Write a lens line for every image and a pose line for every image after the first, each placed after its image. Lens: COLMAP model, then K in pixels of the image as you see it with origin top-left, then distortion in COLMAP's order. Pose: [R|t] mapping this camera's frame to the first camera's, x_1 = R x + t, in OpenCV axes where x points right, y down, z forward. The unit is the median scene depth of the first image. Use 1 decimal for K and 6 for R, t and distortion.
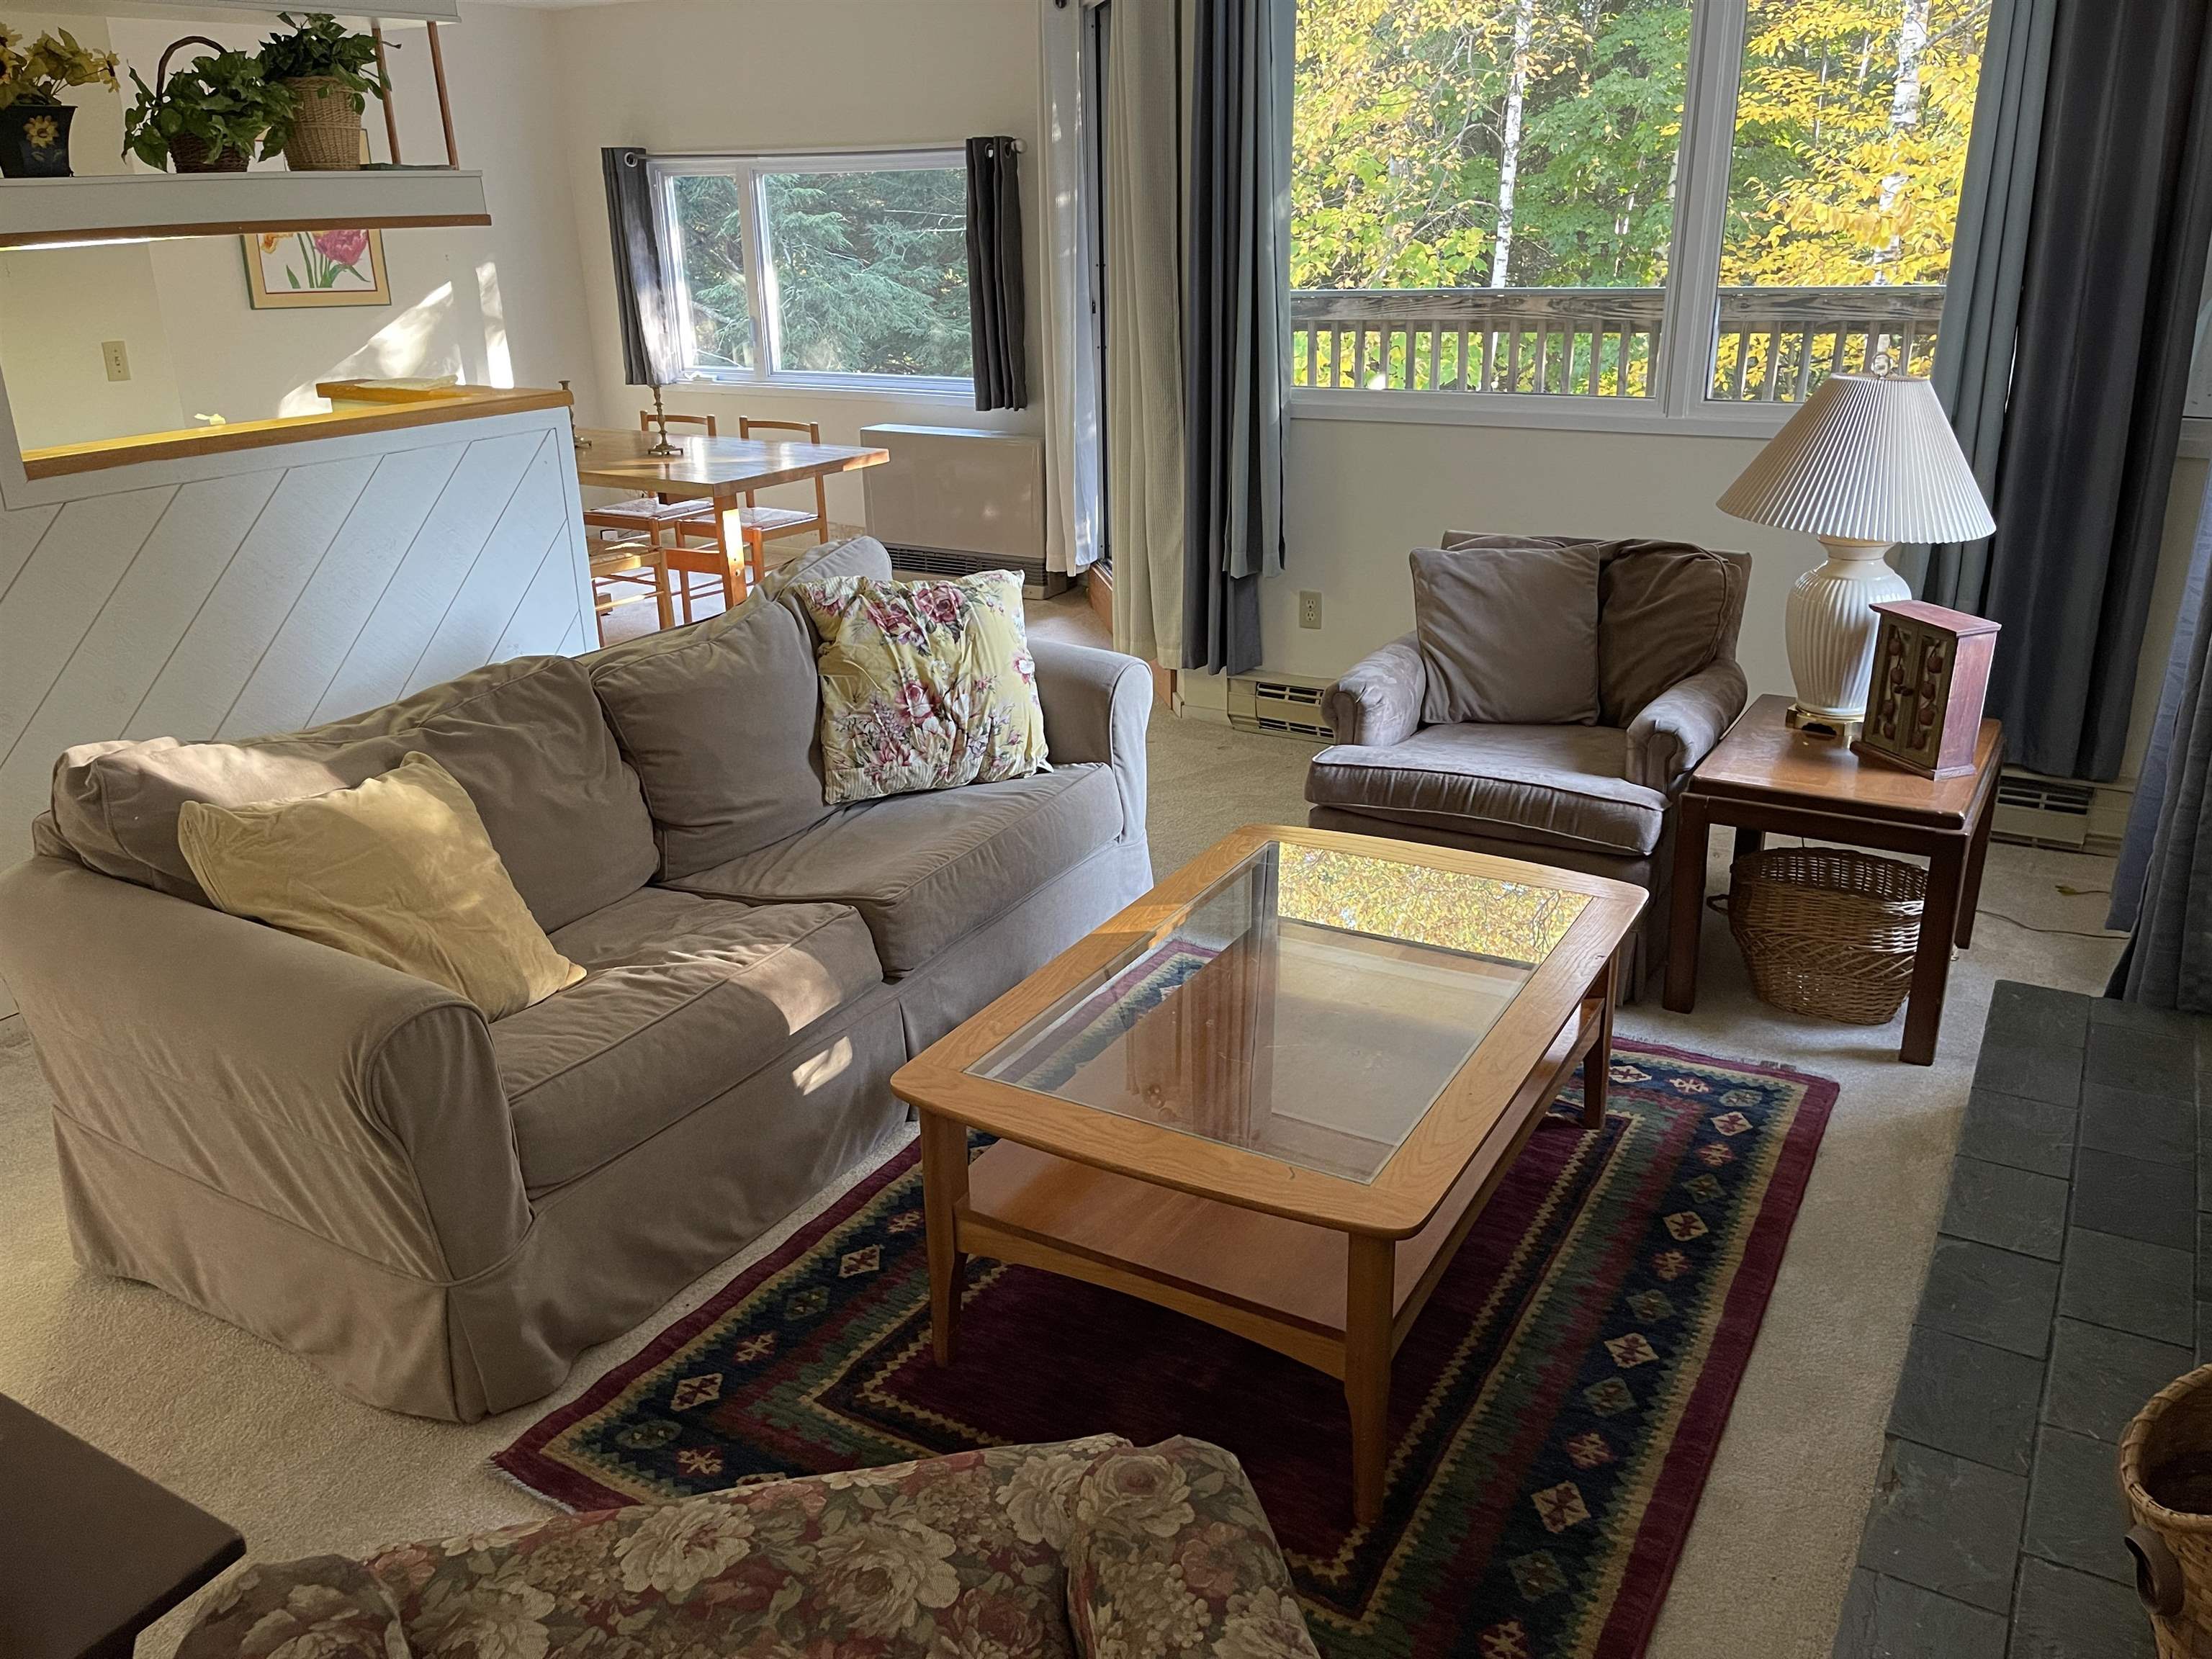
lens RADIAL K [[1676.3, 0, 1098.0], [0, 1676.3, 841.0], [0, 0, 1]] dist [0.040265, -0.027858]
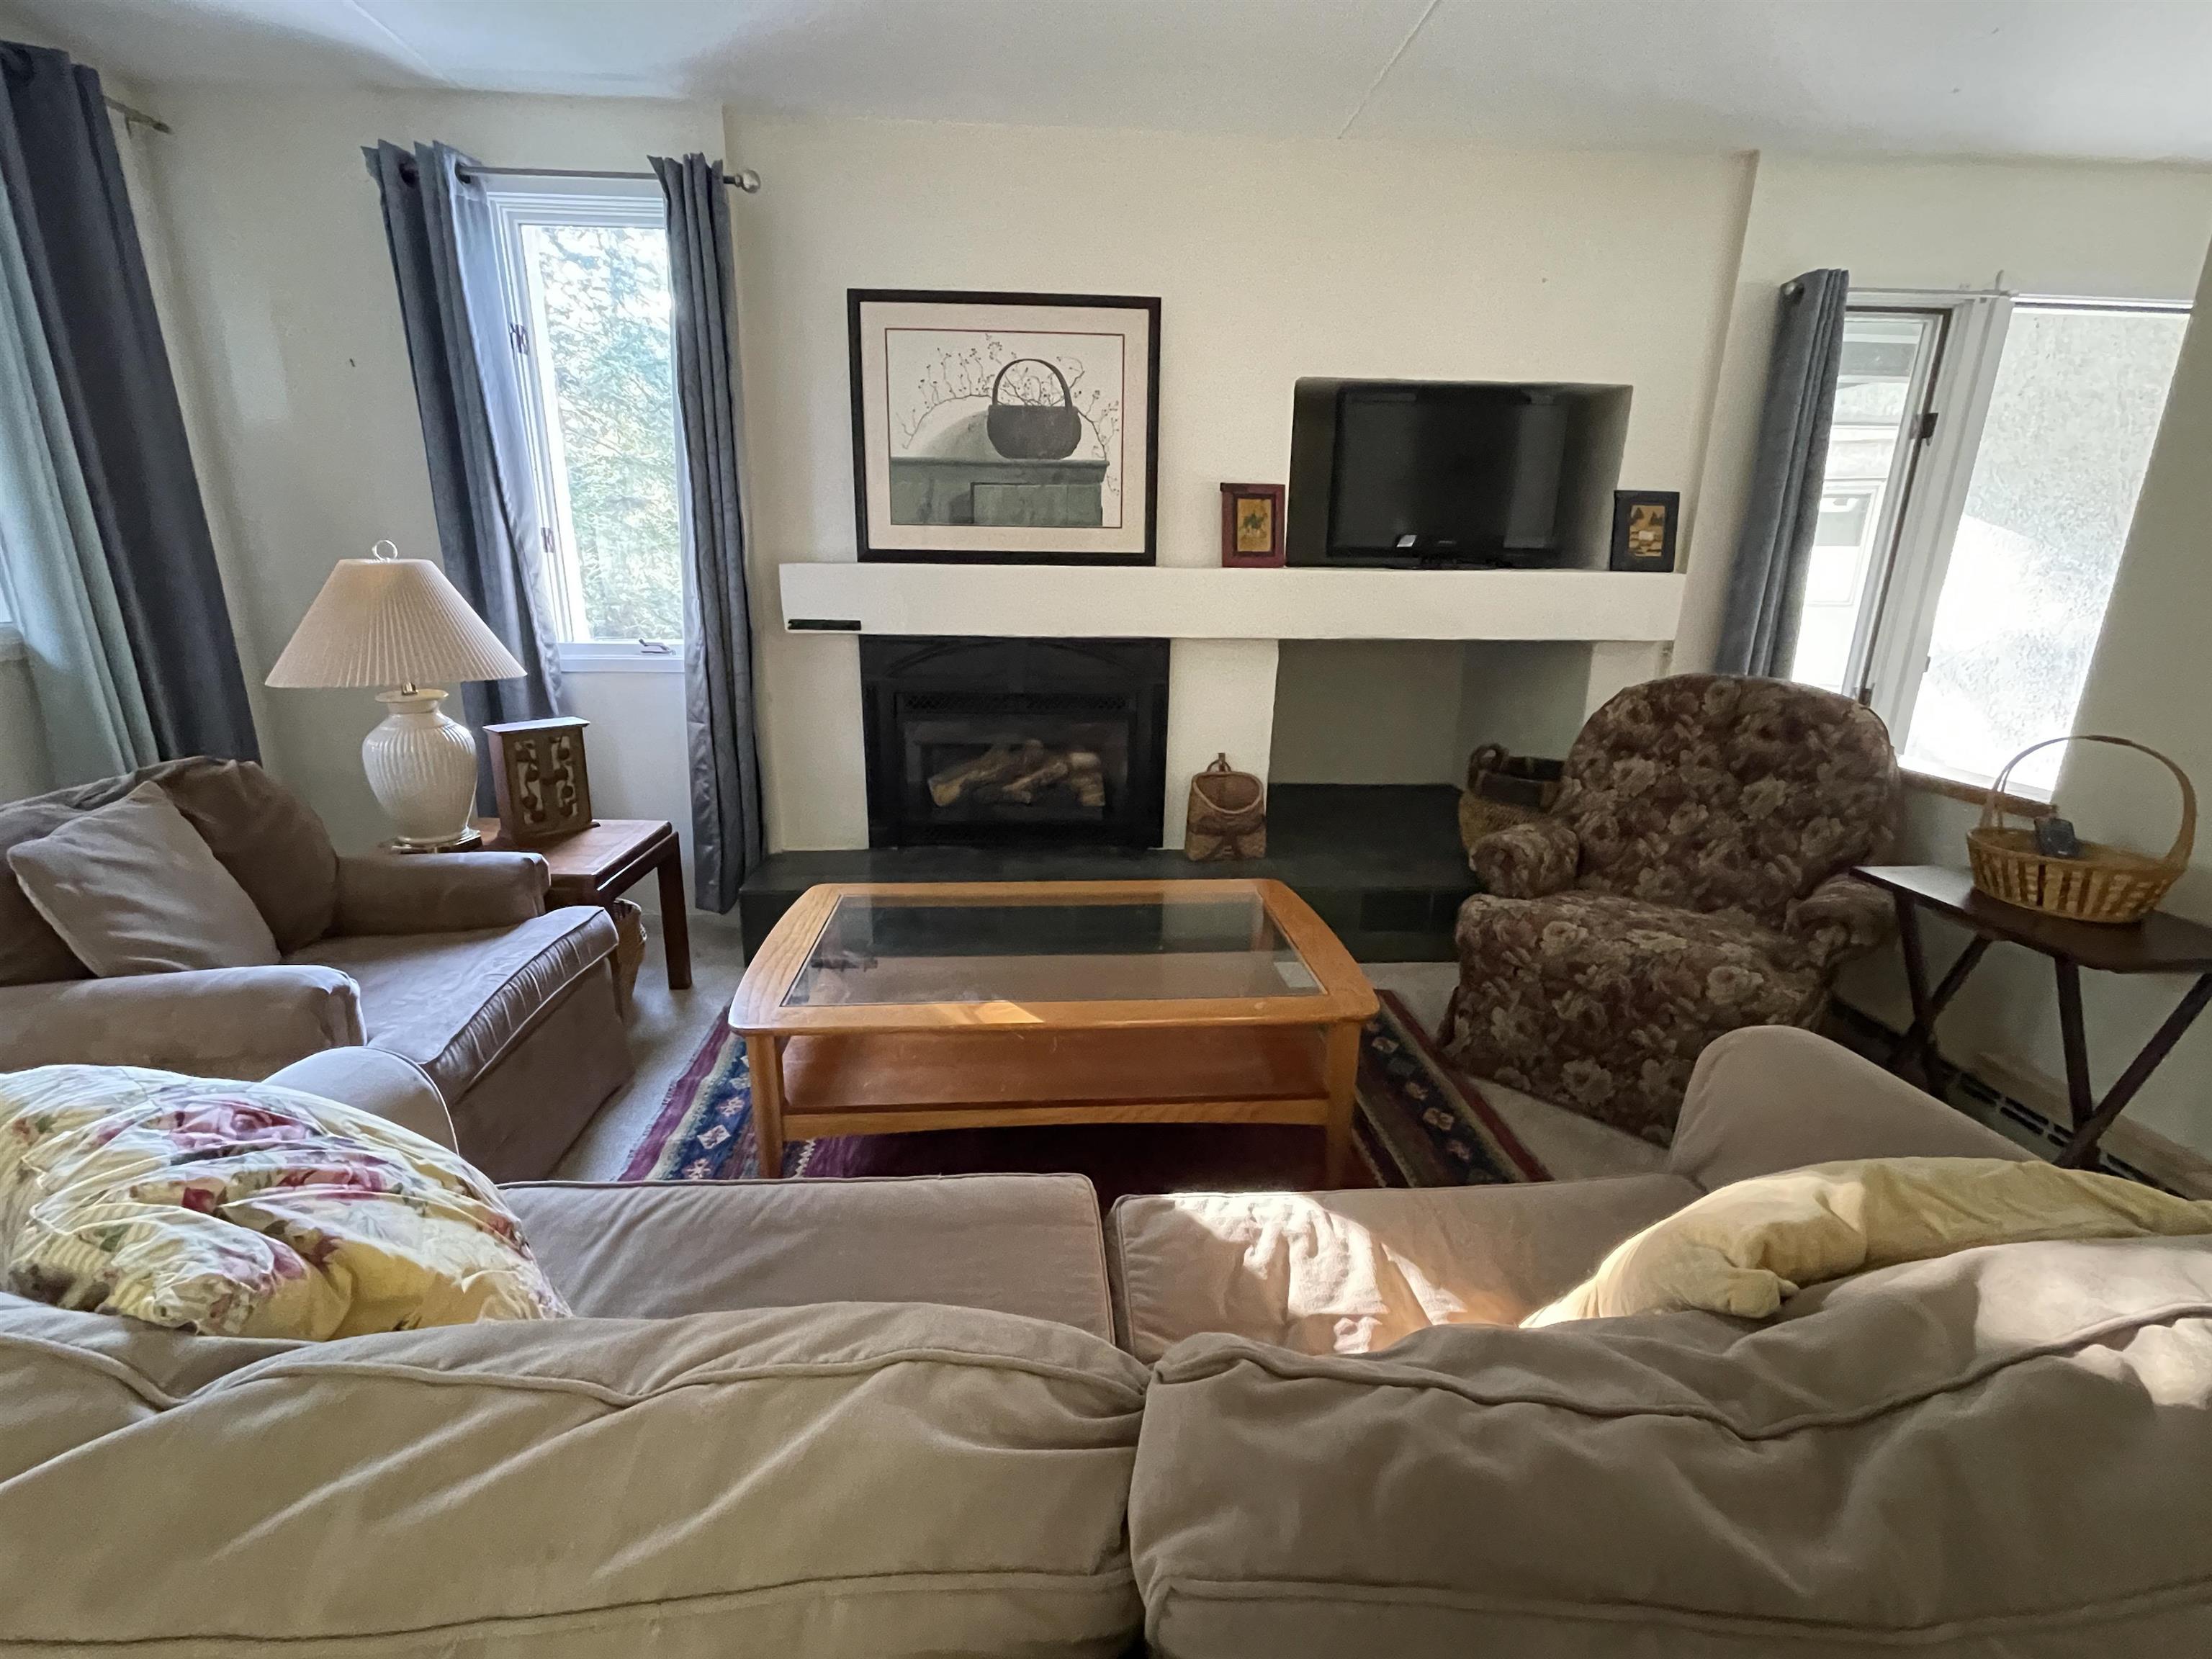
lens RADIAL K [[975.4, 0, 1099.2], [0, 975.4, 825.2], [0, 0, 1]] dist [0.000342, -0.000068]
pose [[-0.564483, -0.211189, 0.797971, -0.422873], [0.289227, 0.854827, 0.430835, -0.274768], [-0.773115, 0.473993, -0.421454, 1.025014]]
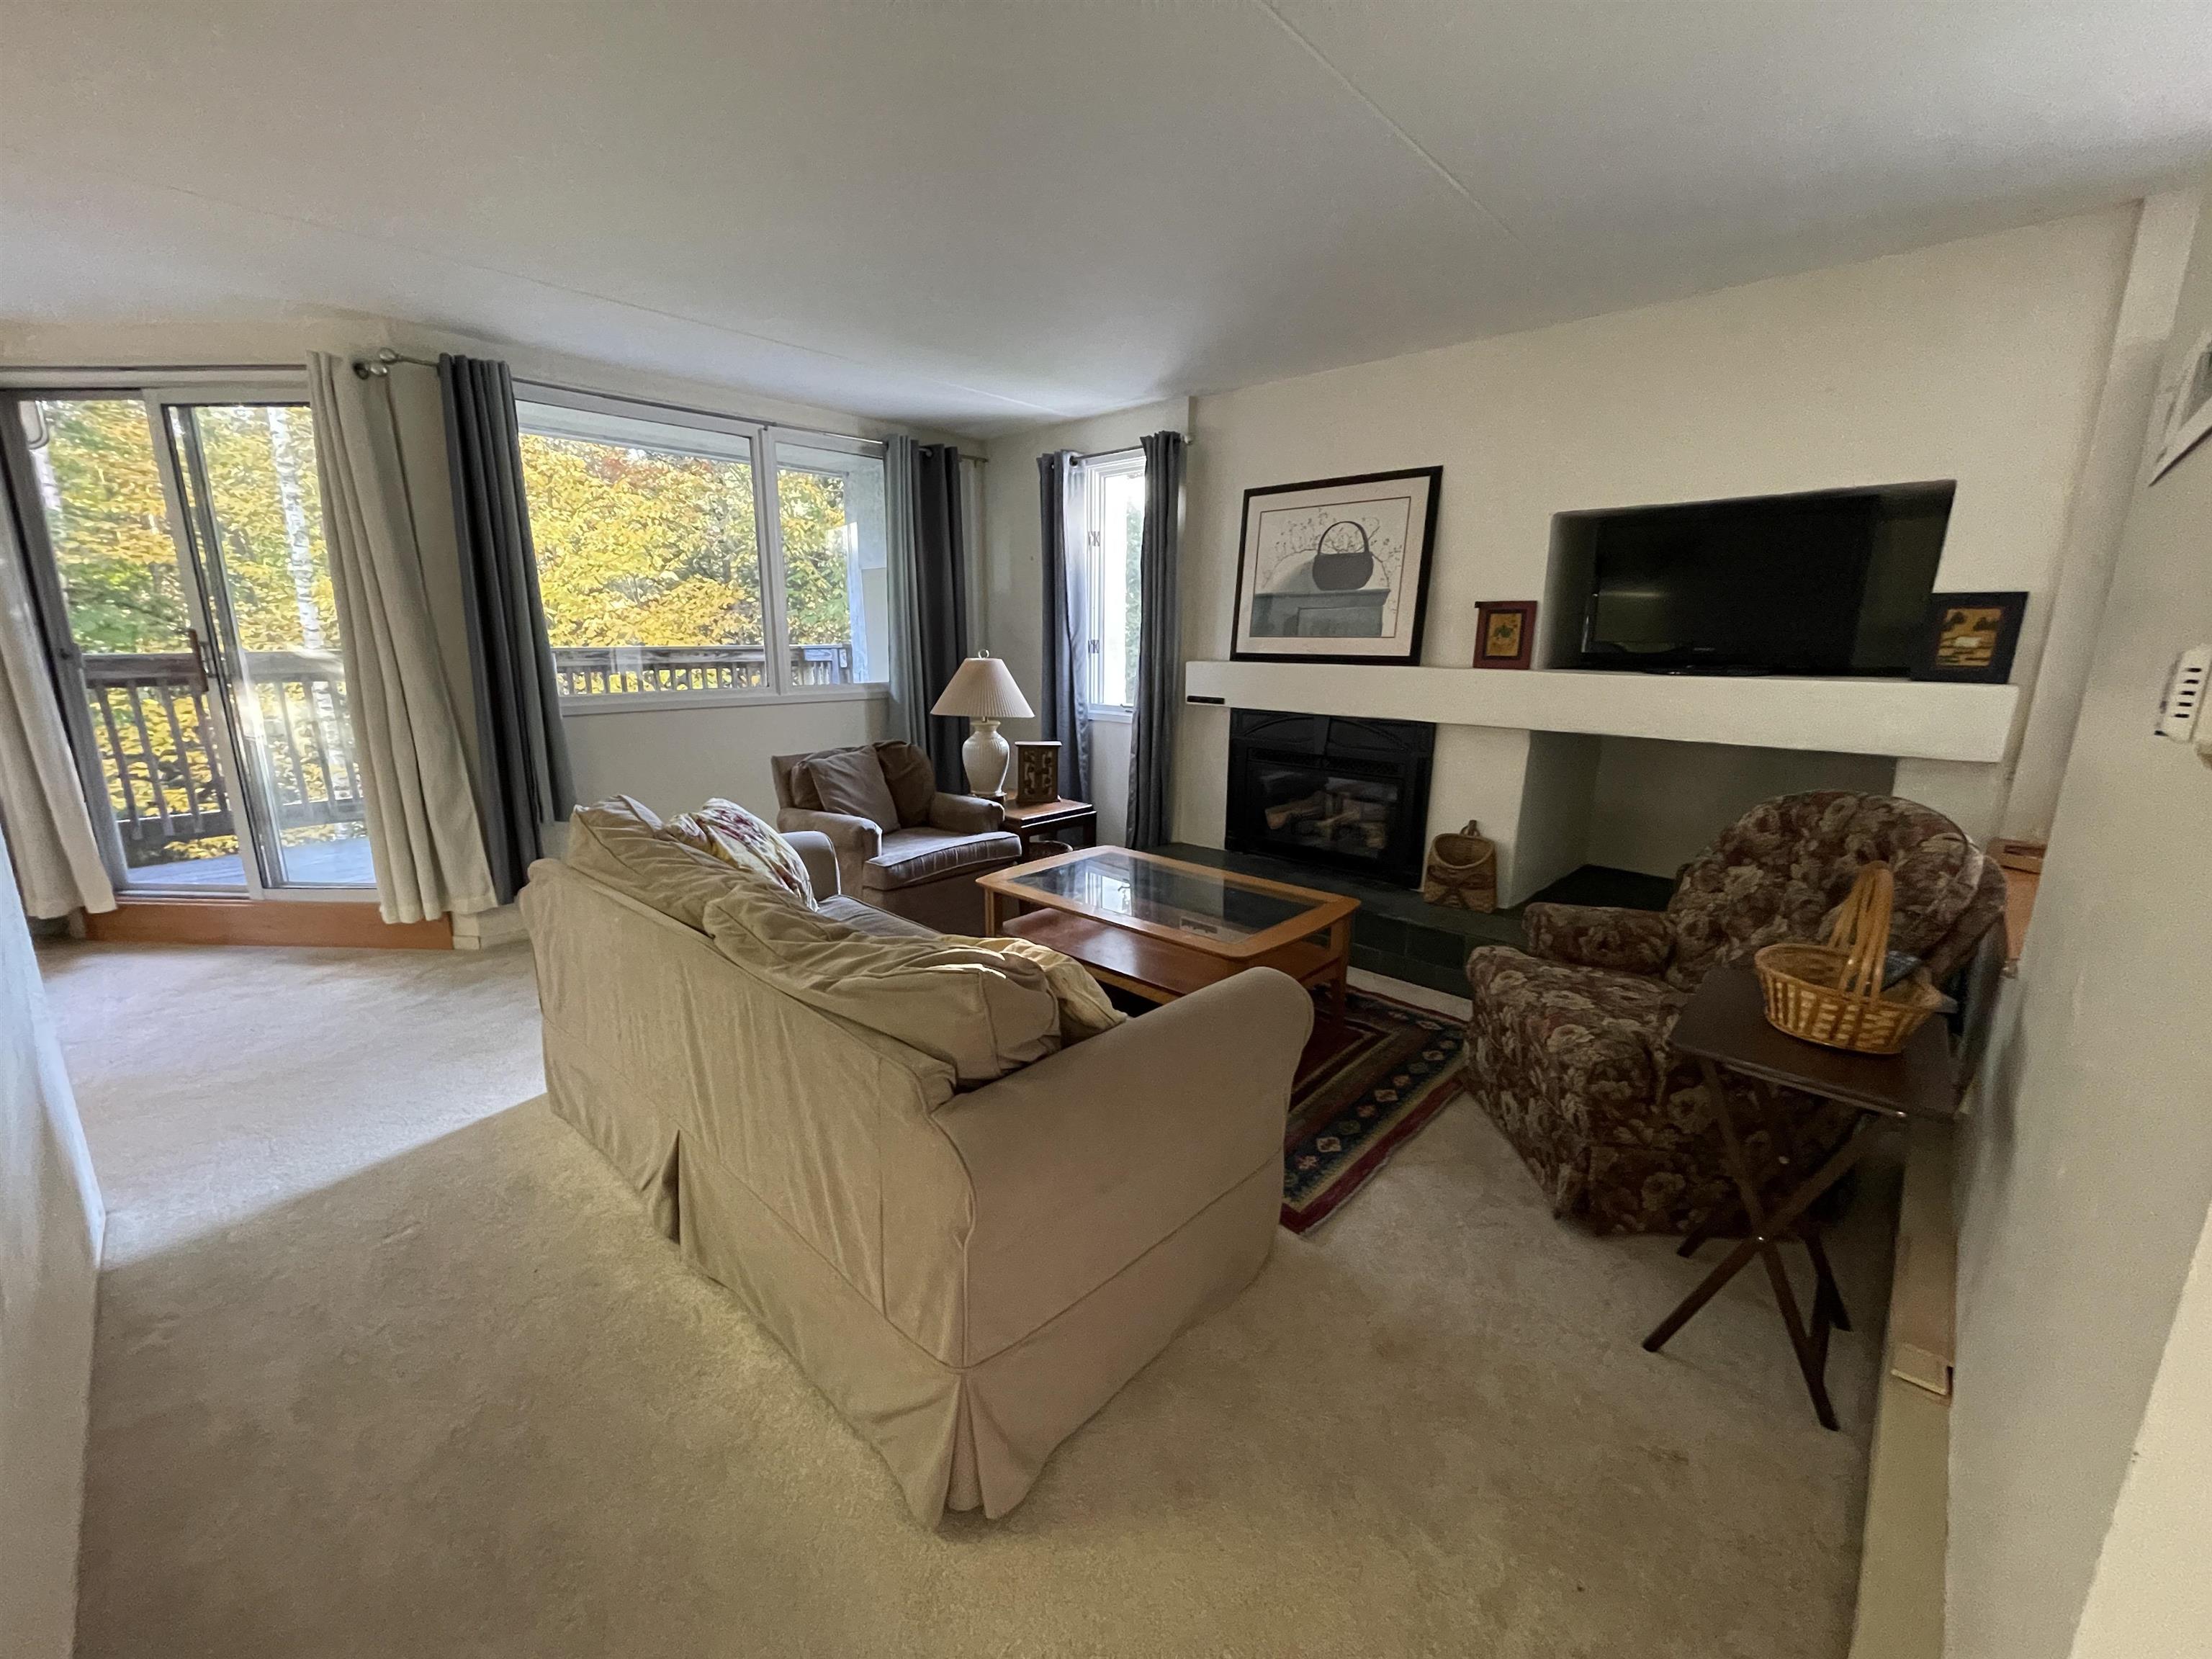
lens RADIAL K [[889.9, 0, 1100.1], [0, 889.9, 828.9], [0, 0, 1]] dist [0.000149, 0.001165]
pose [[0.211408, -0.191048, 0.958544, -0.846020], [0.335699, 0.935243, 0.112366, -0.132318], [-0.917940, 0.298027, 0.261852, 0.591390]]
